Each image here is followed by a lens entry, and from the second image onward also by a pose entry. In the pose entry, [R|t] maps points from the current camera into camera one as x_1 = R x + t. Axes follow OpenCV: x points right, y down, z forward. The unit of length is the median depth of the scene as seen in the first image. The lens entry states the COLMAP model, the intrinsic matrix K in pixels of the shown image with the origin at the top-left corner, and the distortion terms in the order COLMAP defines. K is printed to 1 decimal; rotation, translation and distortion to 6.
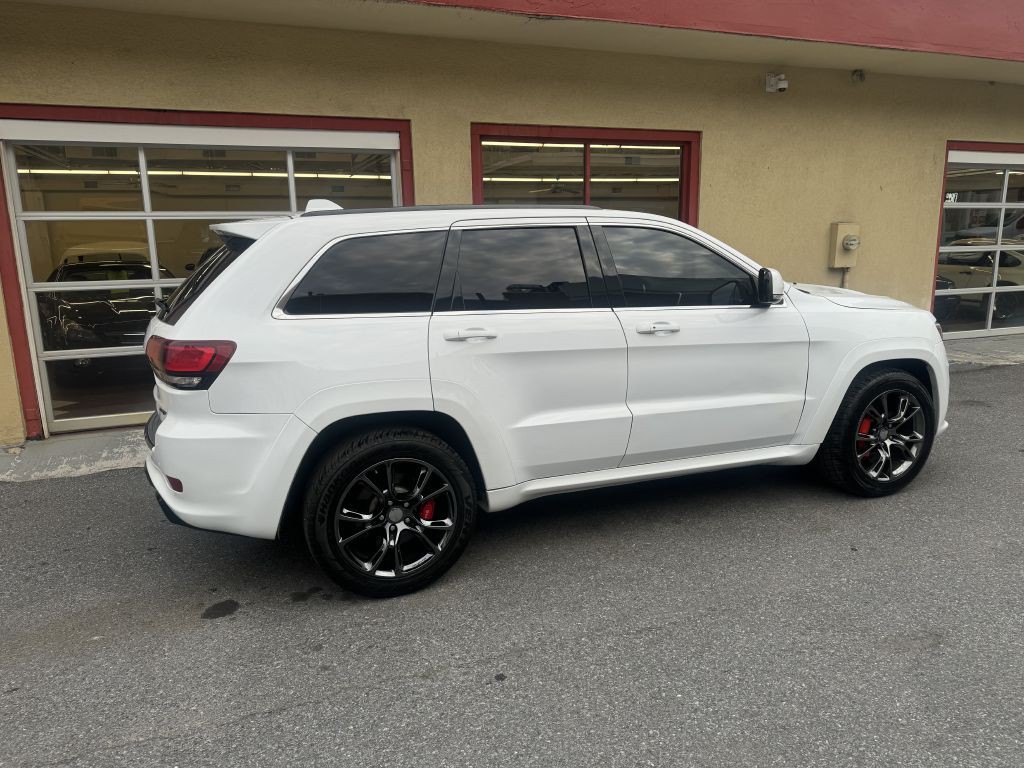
lens RADIAL K [[719.5, 0, 515.6], [0, 719.5, 378.4], [0, 0, 1]] dist [0.034000, -0.034393]
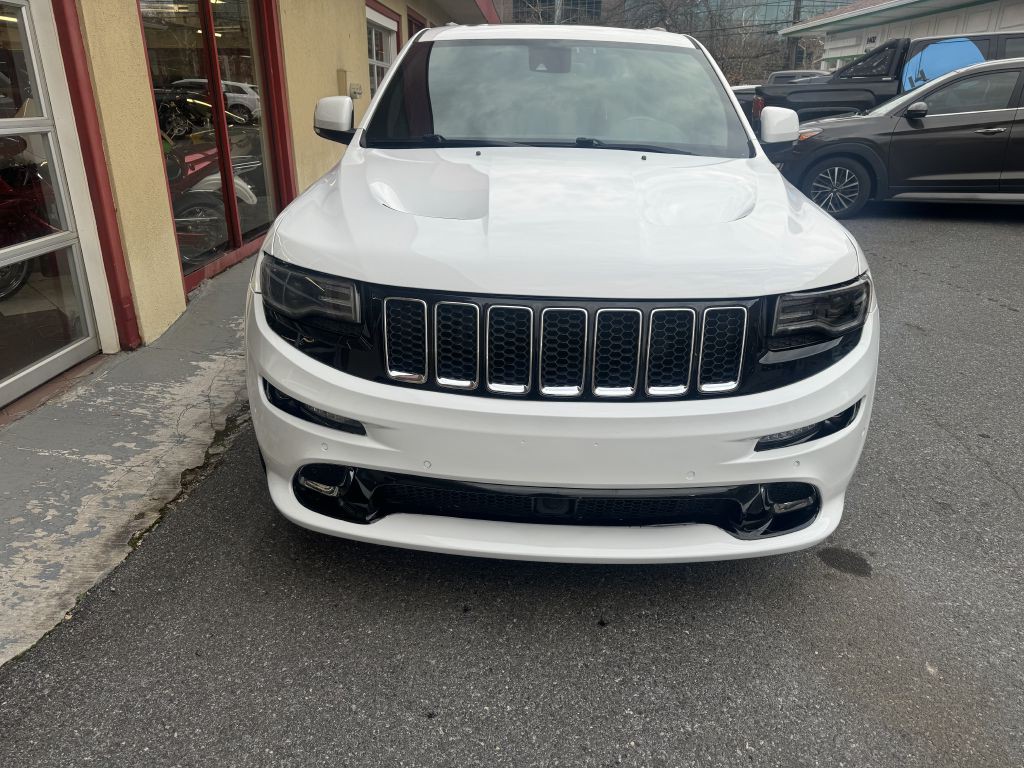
lens RADIAL K [[719.5, 0, 504.3], [0, 719.5, 386.0], [0, 0, 1]] dist [0.034000, -0.034393]
pose [[0.400245, -0.321613, 0.858119, -0.908180], [0.165092, 0.946379, 0.277690, -0.092075], [-0.901415, 0.030525, 0.431879, 0.798215]]
